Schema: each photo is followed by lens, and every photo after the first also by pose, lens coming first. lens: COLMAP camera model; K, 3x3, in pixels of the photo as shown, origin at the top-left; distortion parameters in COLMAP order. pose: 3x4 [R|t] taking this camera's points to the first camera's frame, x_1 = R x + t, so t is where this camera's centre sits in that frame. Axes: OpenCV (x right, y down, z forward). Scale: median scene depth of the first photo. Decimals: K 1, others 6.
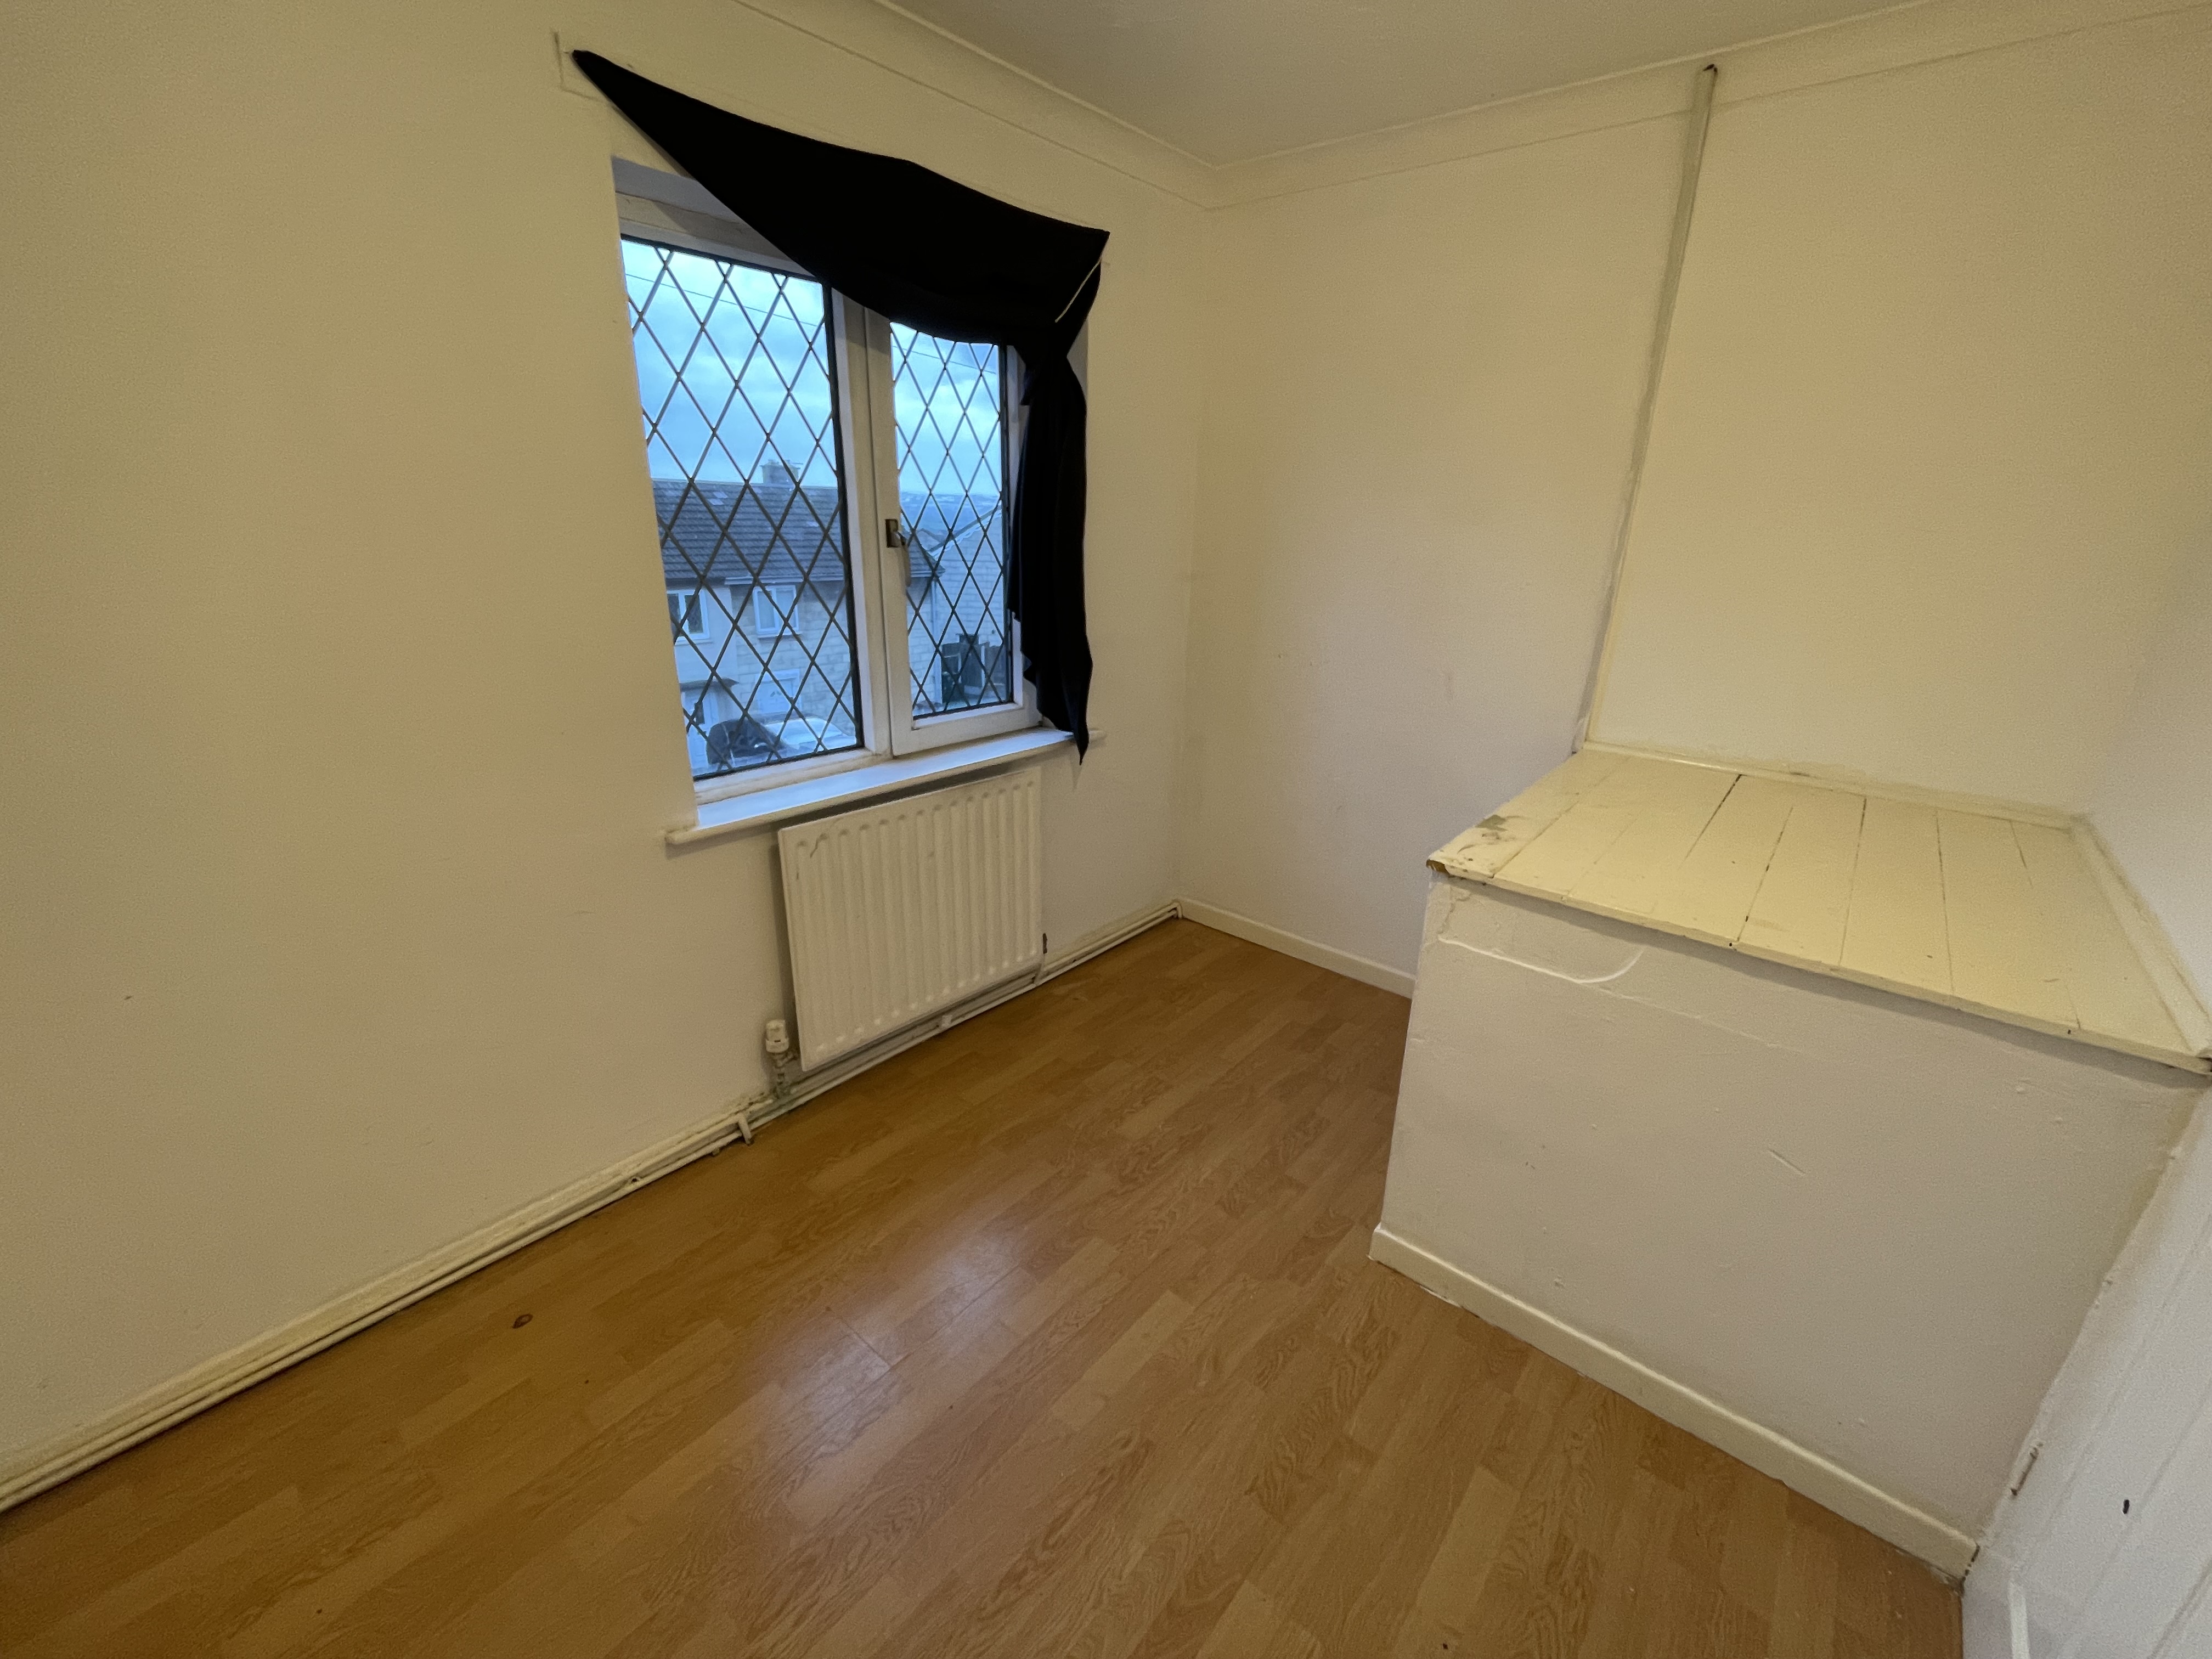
lens RADIAL K [[901.2, 0, 1106.0], [0, 901.2, 829.5], [0, 0, 1]] dist [-0.001909, 0.000305]
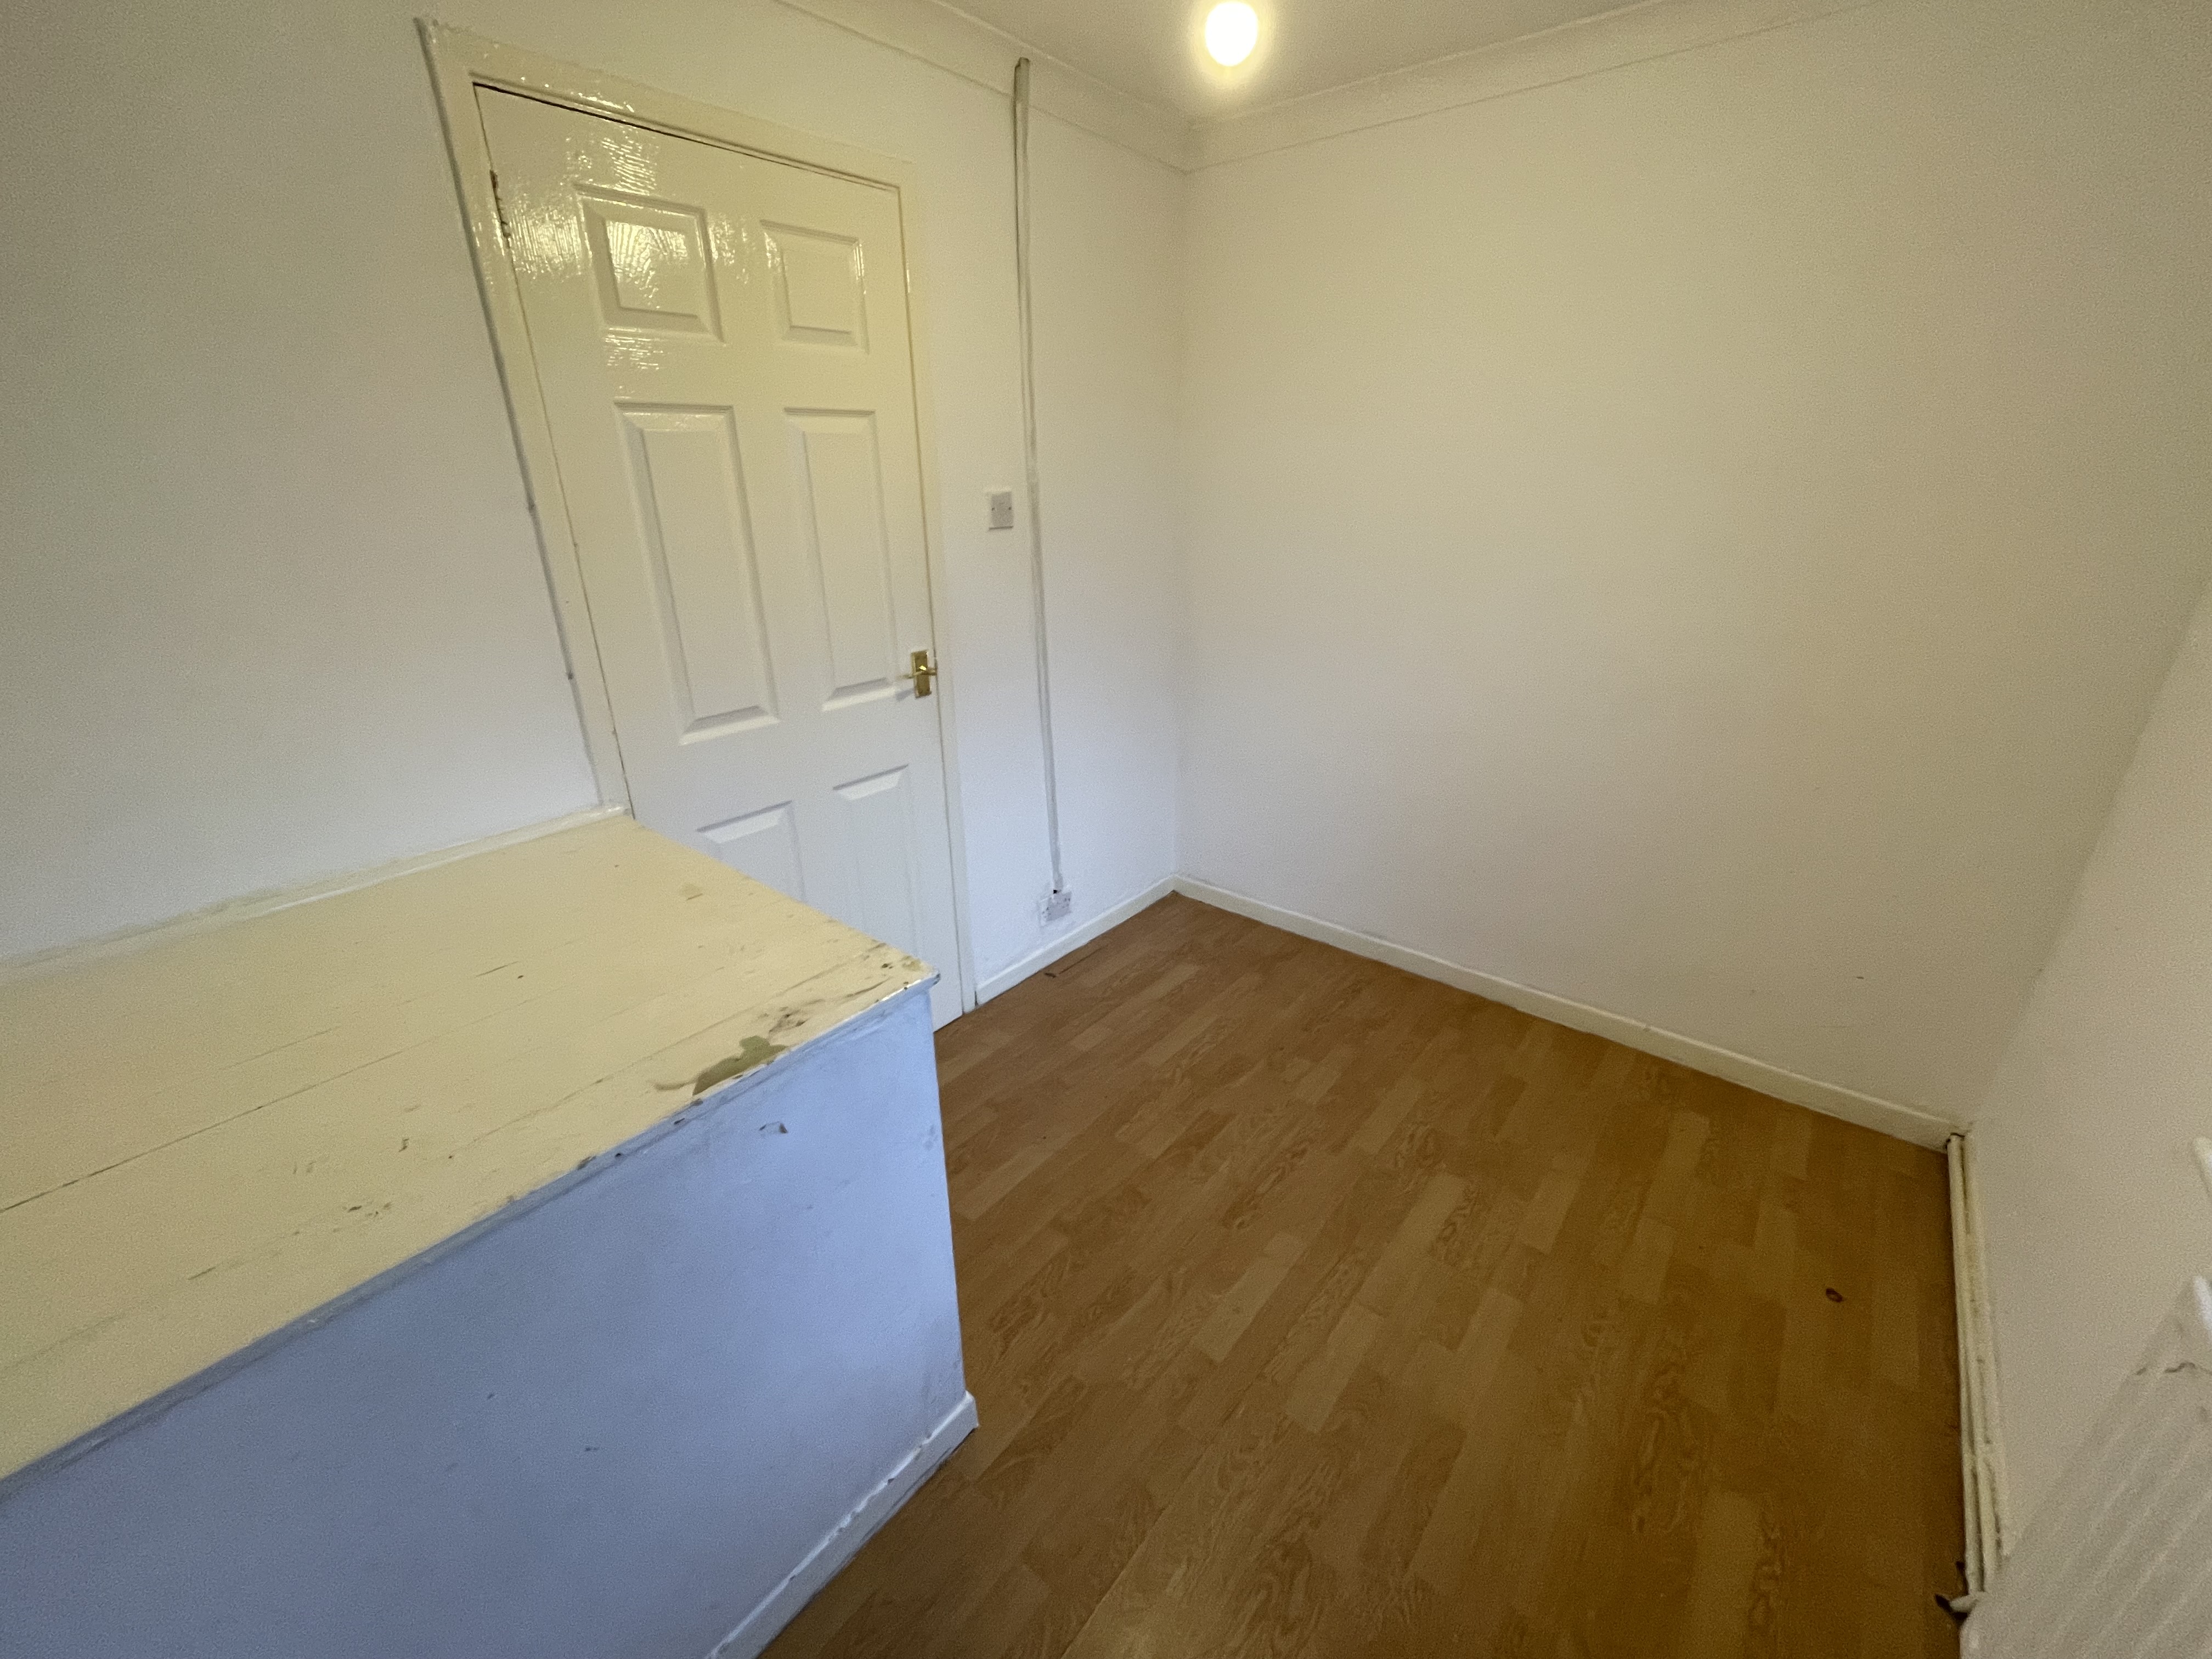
lens RADIAL K [[901.2, 0, 1106.0], [0, 901.2, 829.5], [0, 0, 1]] dist [-0.001909, 0.000305]
pose [[-0.999550, -0.008416, -0.028794, 0.229677], [-0.025393, 0.748410, 0.662750, -0.528294], [0.015972, 0.663183, -0.748287, 1.412048]]
